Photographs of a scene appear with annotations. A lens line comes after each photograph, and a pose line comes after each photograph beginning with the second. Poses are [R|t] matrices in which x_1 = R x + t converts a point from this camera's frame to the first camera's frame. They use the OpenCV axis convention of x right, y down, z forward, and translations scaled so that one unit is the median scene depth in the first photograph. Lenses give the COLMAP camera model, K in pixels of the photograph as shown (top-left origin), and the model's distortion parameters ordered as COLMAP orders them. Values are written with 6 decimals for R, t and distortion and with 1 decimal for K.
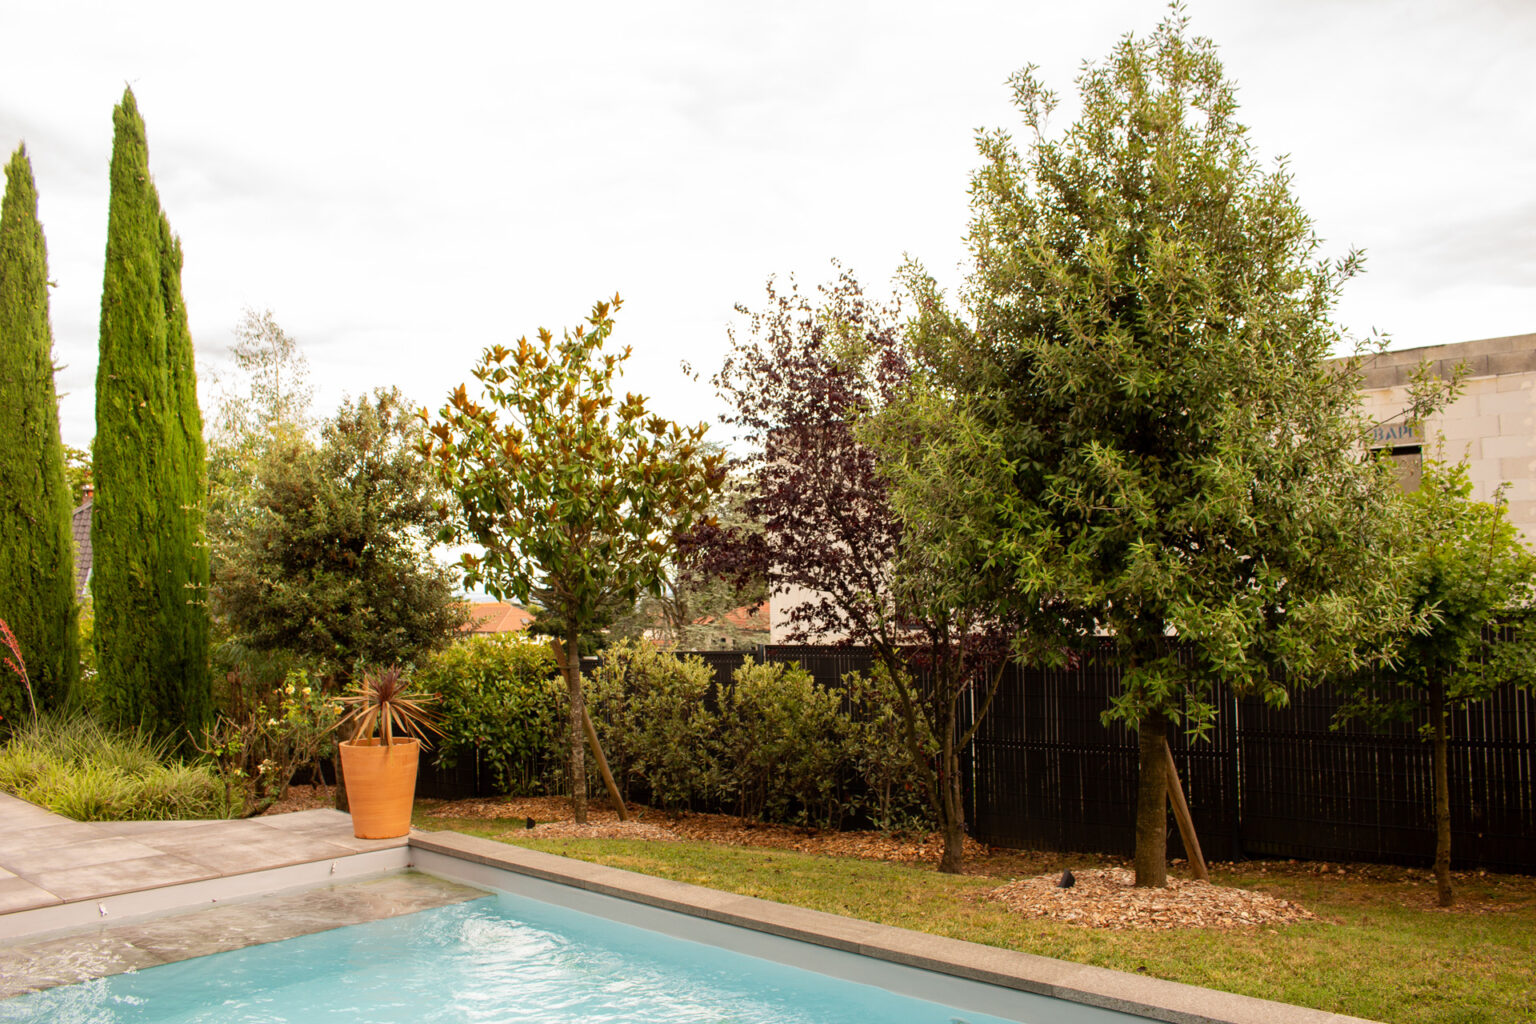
lens RADIAL K [[1311.5, 0, 768.0], [0, 1311.5, 512.0], [0, 0, 1]] dist [-0.152531, 0.124863]
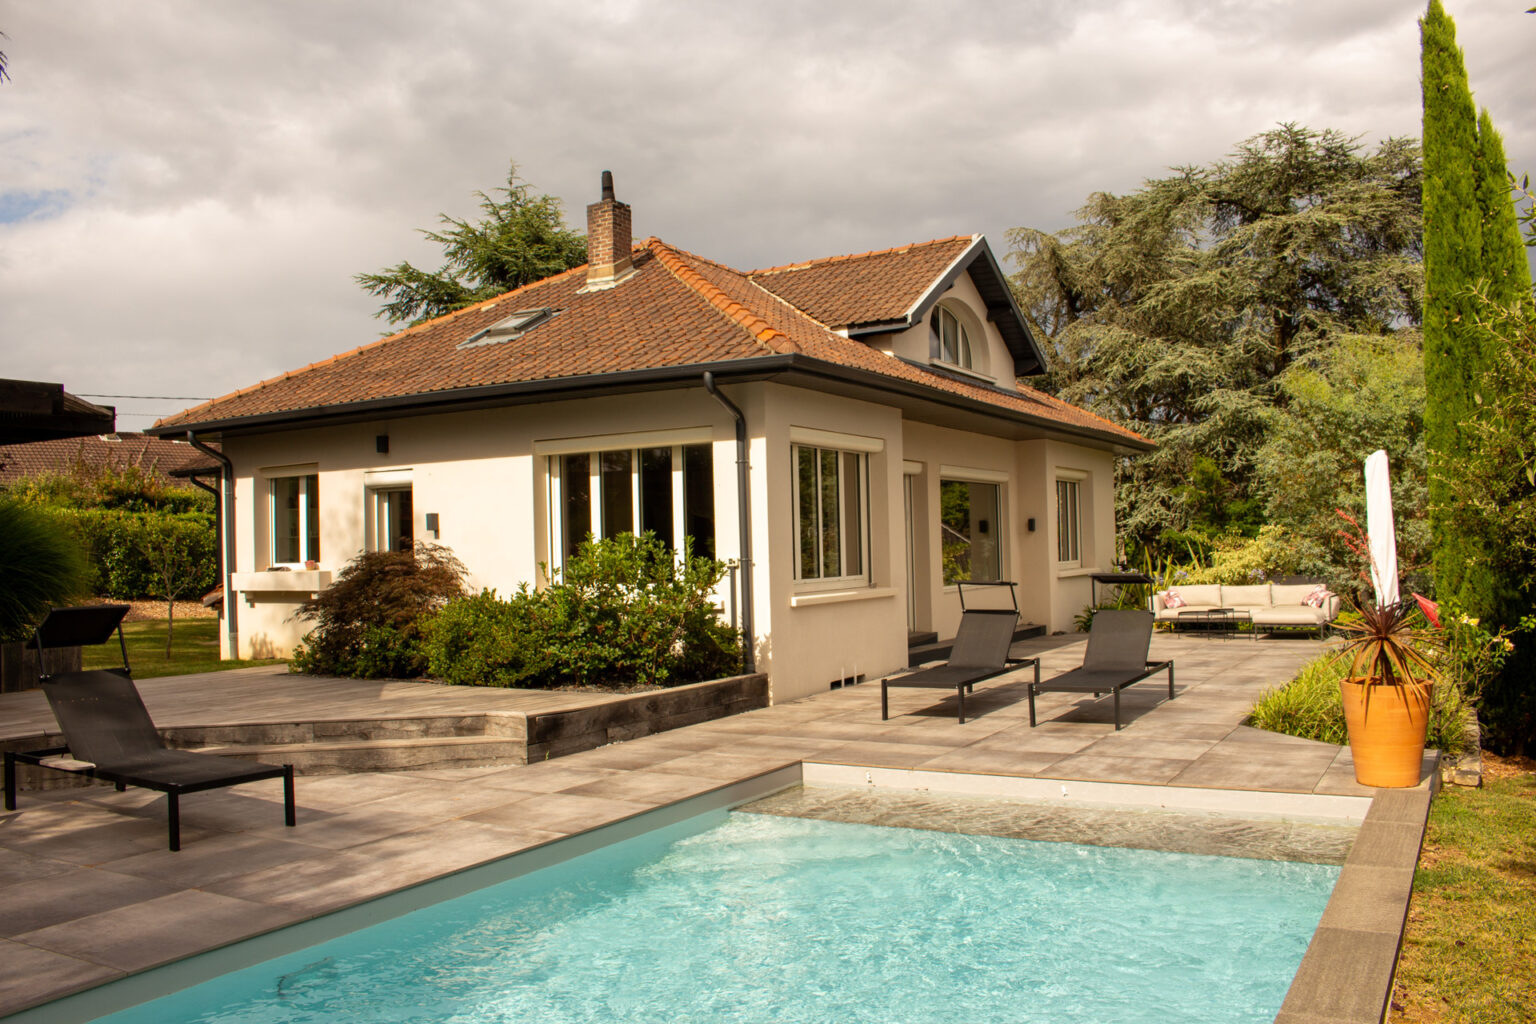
lens RADIAL K [[1271.3, 0, 768.0], [0, 1271.3, 512.0], [0, 0, 1]] dist [-0.159328, 0.125339]
pose [[0.254610, 0.000367, -0.967044, 0.276231], [0.068650, 0.997470, 0.018453, 0.008907], [0.964604, -0.071086, 0.253940, 0.241245]]
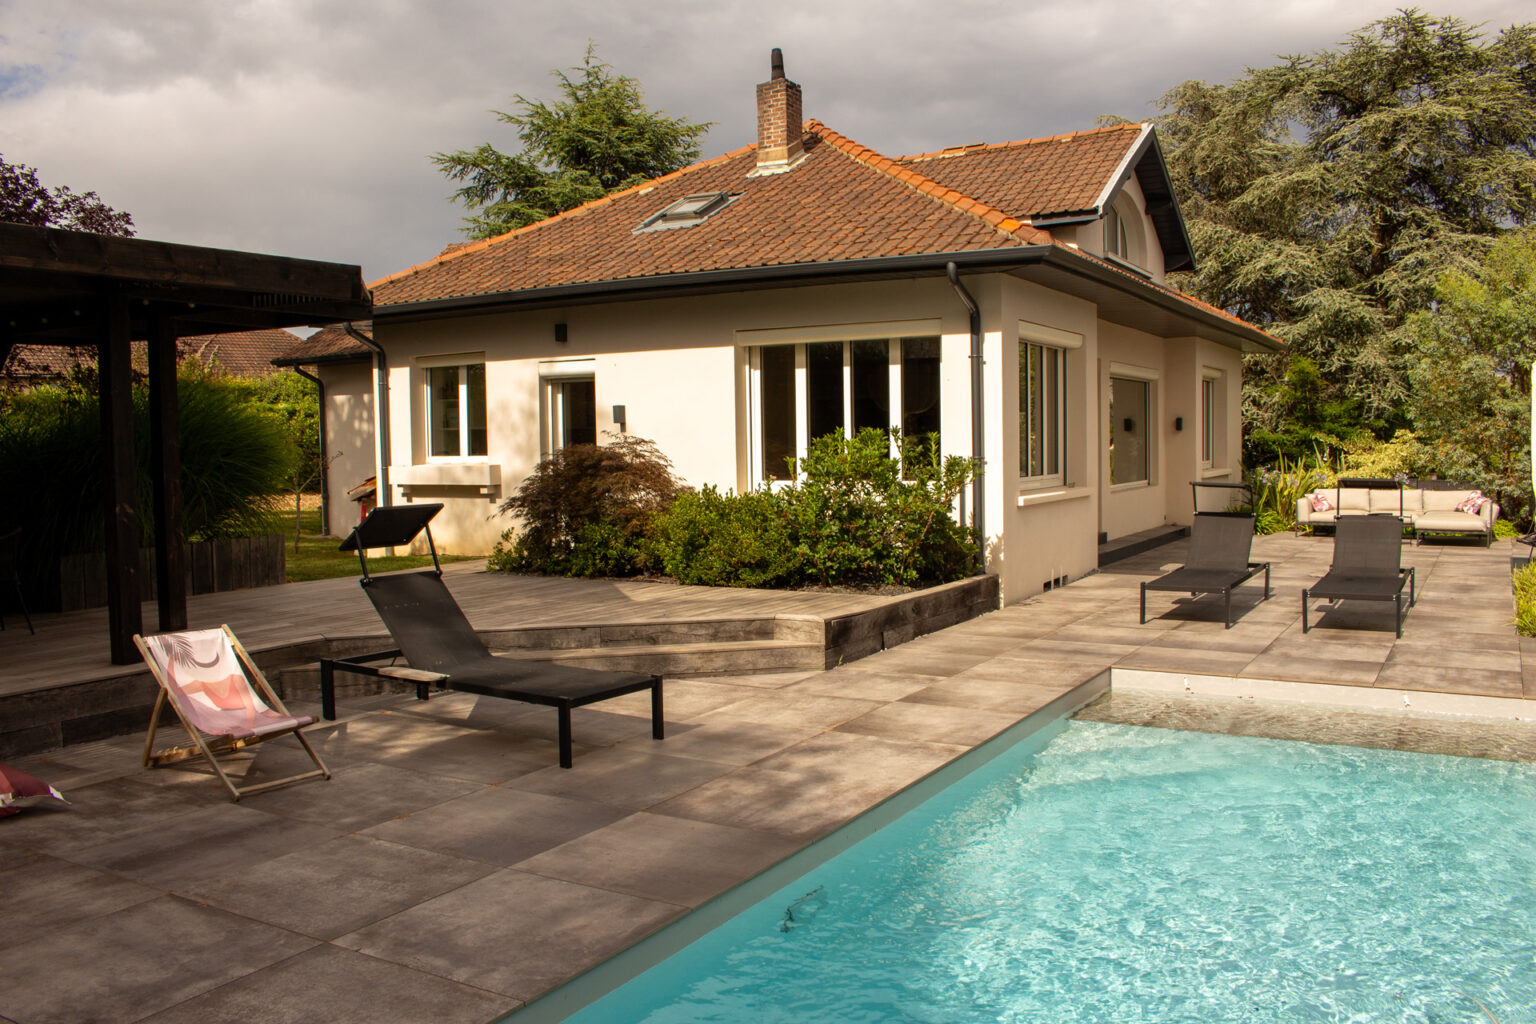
lens RADIAL K [[1282.0, 0, 772.0], [0, 1282.0, 511.2], [0, 0, 1]] dist [-0.153162, 0.125702]
pose [[0.253324, 0.083181, -0.963799, 0.212650], [0.058239, 0.993178, 0.101024, -0.002591], [0.965627, -0.081722, 0.246751, 0.090374]]
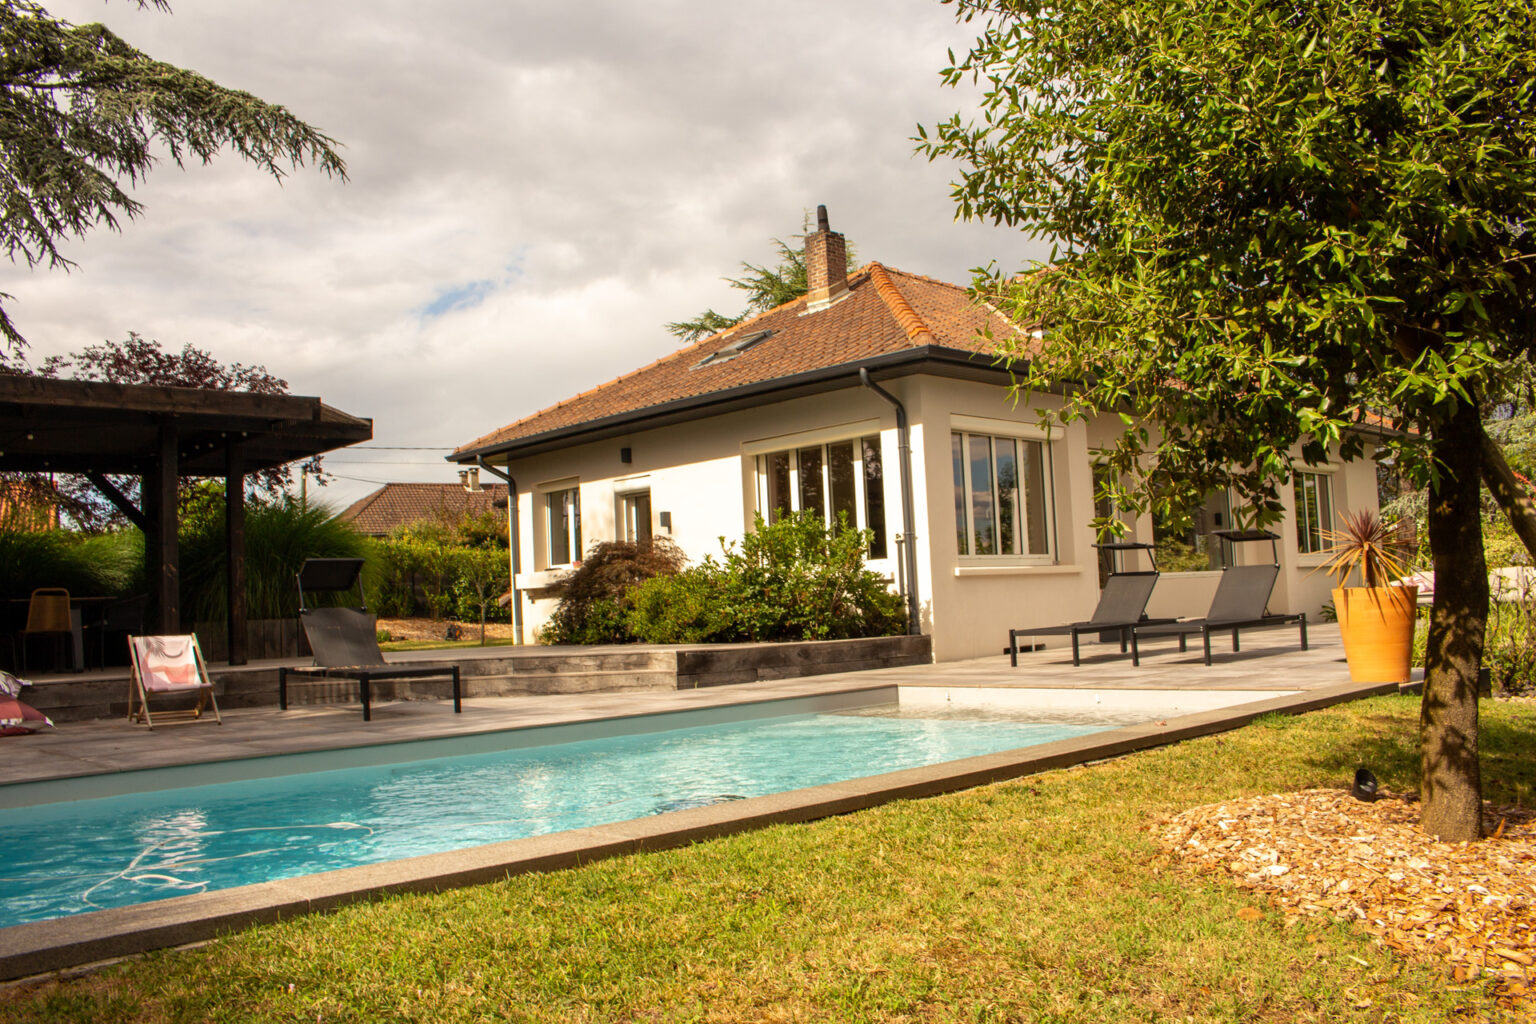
lens RADIAL K [[1282.0, 0, 772.0], [0, 1282.0, 511.2], [0, 0, 1]] dist [-0.153162, 0.125702]
pose [[-0.031174, -0.040212, -0.998705, 0.425945], [0.101012, 0.993948, -0.043174, 0.075908], [0.994397, -0.102227, -0.026924, 0.378294]]
